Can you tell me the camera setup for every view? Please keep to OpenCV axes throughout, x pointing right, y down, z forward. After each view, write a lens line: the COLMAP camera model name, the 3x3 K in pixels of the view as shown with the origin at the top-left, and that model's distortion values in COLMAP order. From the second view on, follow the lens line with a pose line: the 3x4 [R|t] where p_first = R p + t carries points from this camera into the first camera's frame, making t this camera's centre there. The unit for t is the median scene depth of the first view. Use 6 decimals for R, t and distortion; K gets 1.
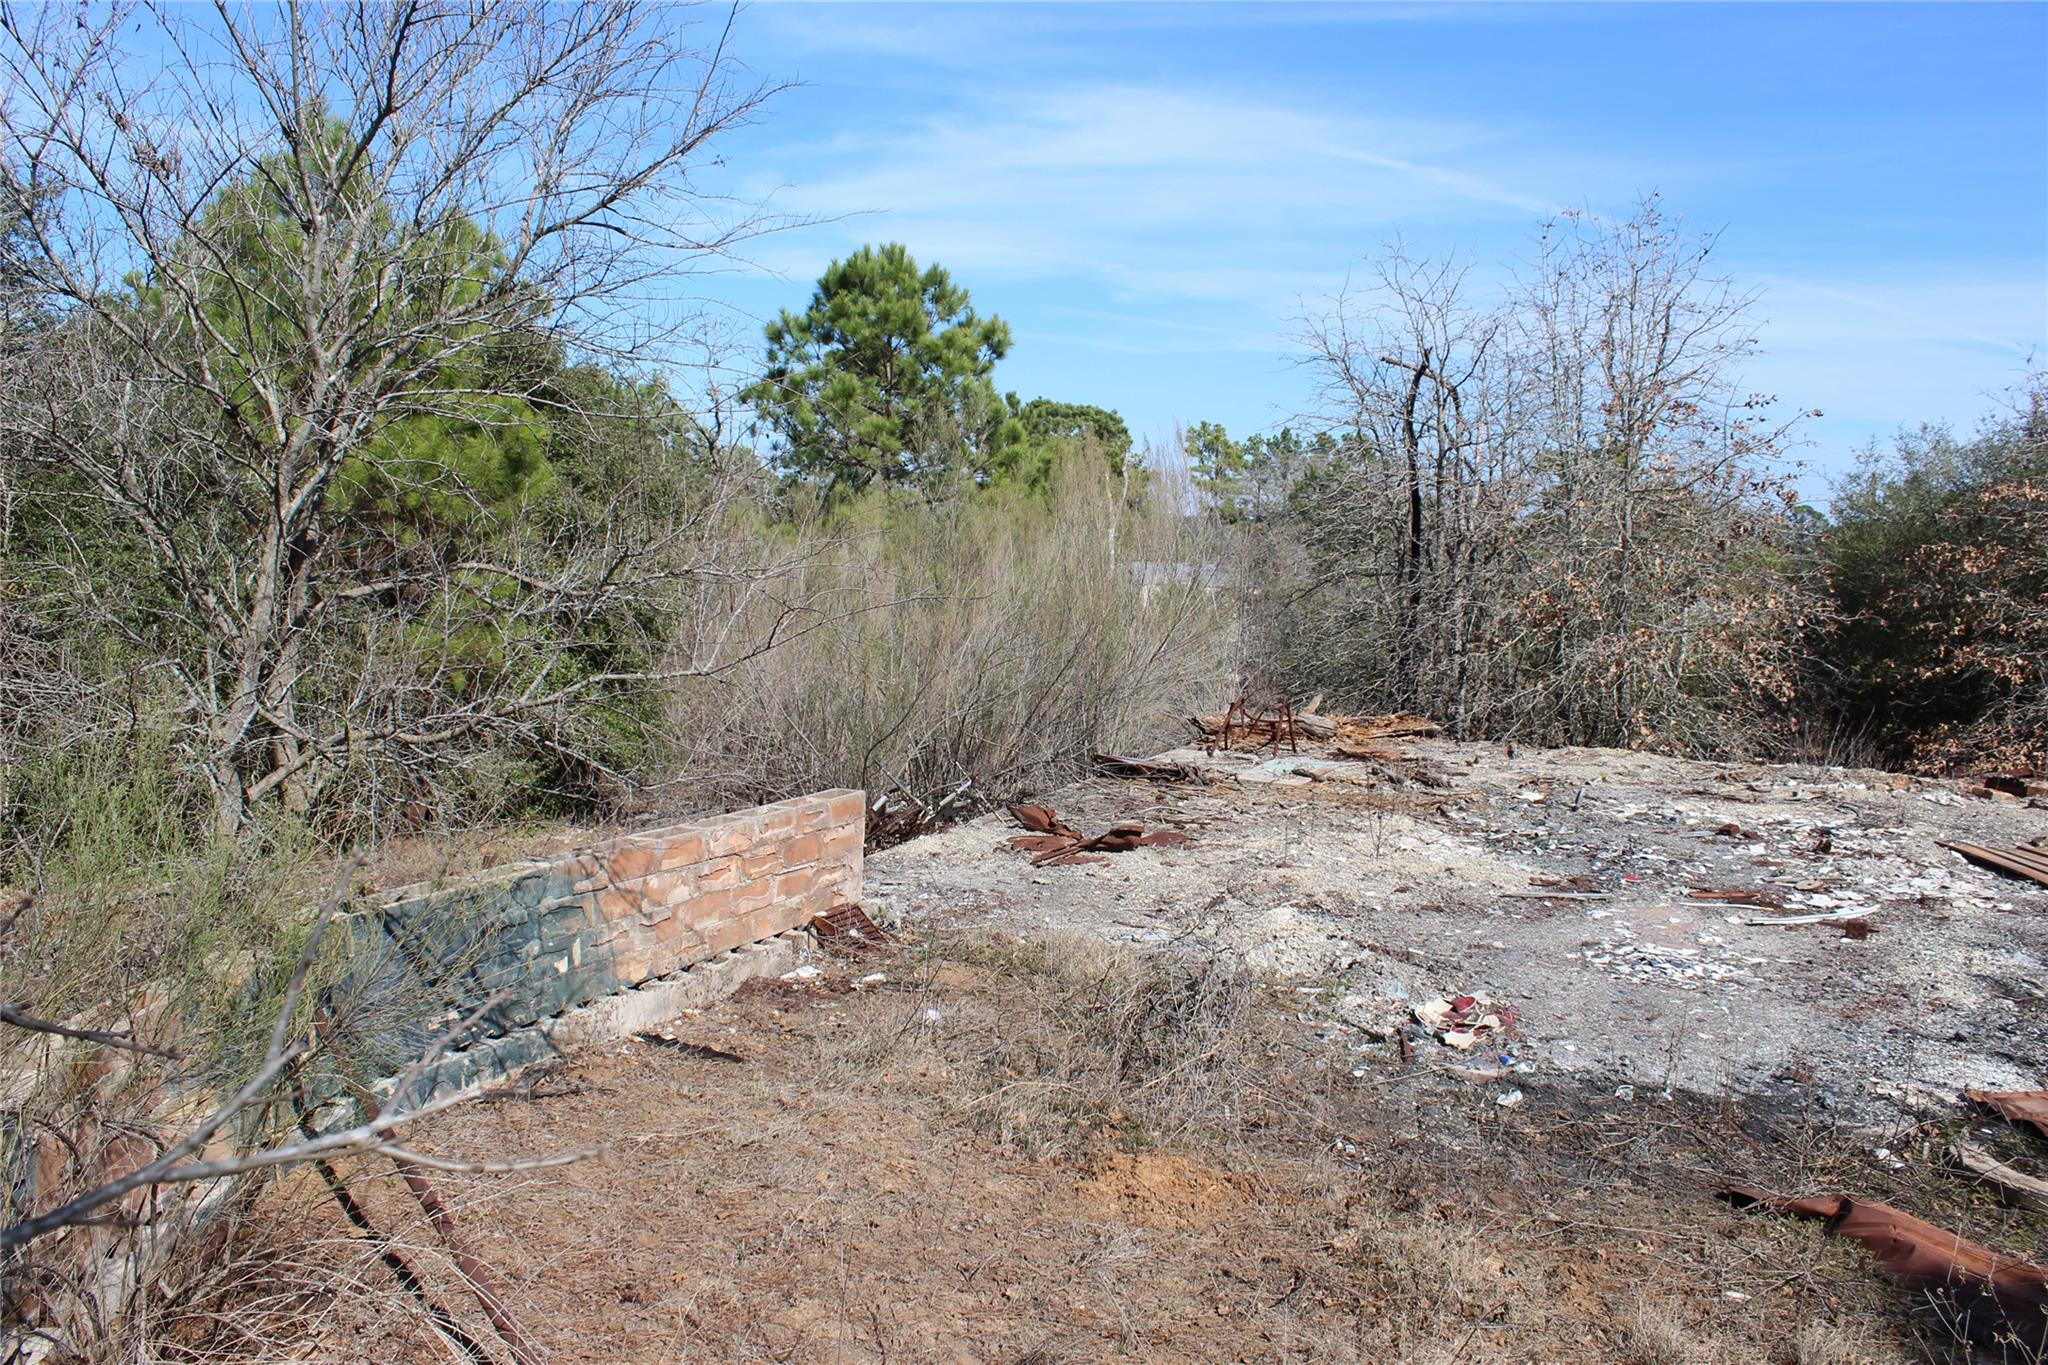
lens RADIAL K [[1698.1, 0, 1024.0], [0, 1698.1, 682.5], [0, 0, 1]] dist [-0.173944, 0.149558]
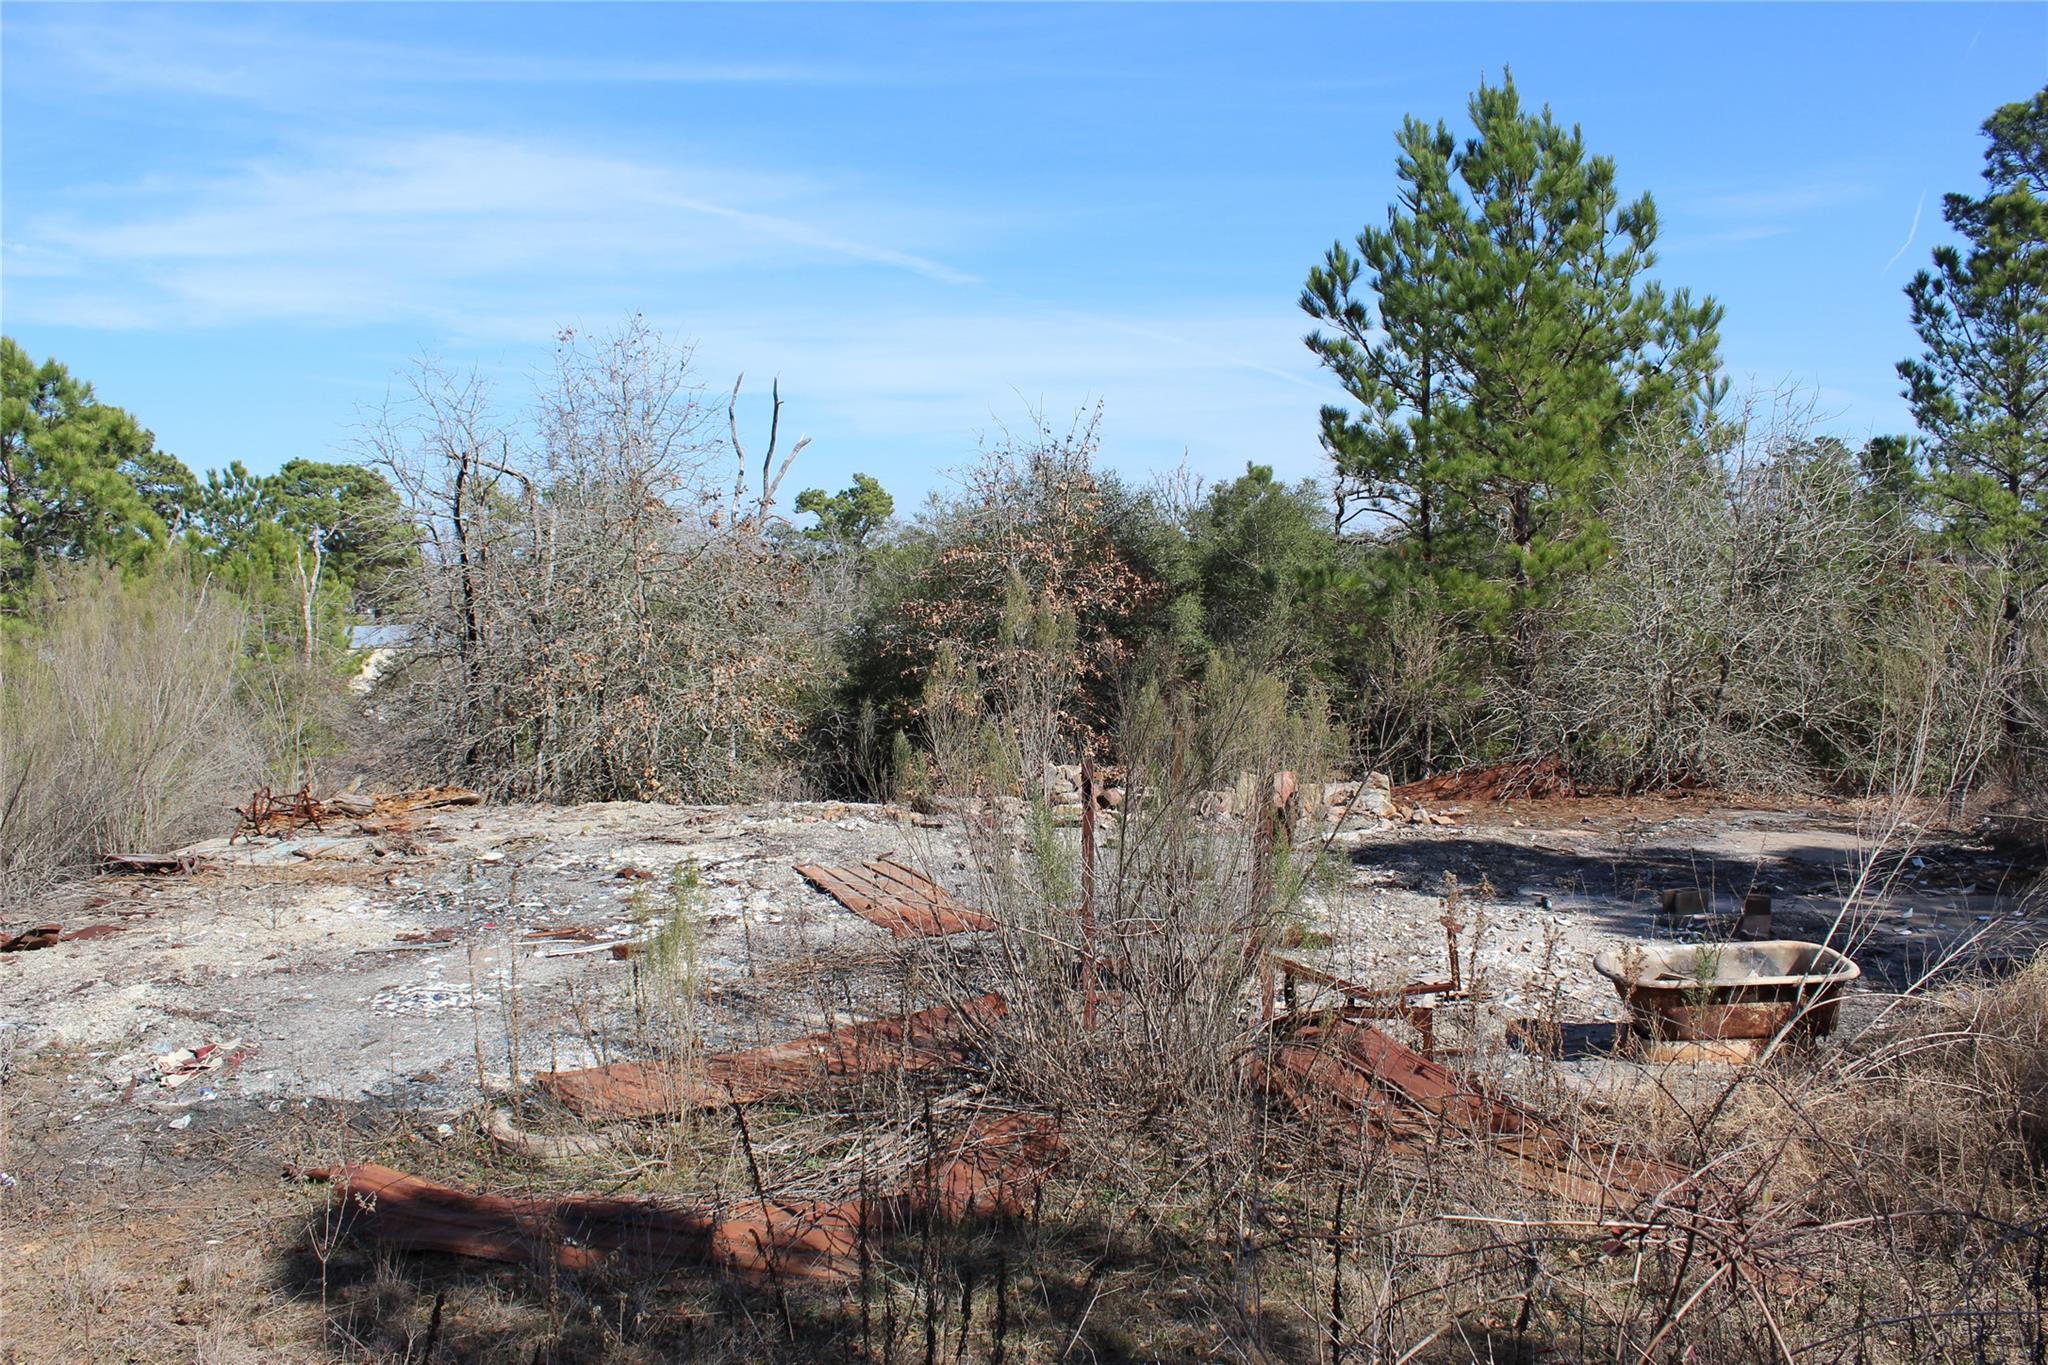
lens RADIAL K [[1698.1, 0, 1024.0], [0, 1698.1, 682.5], [0, 0, 1]] dist [-0.173944, 0.149558]
pose [[0.921459, -0.070188, 0.382082, 0.196627], [0.078662, 0.996880, -0.006581, -0.014344], [-0.380428, 0.036119, 0.924105, -0.196647]]
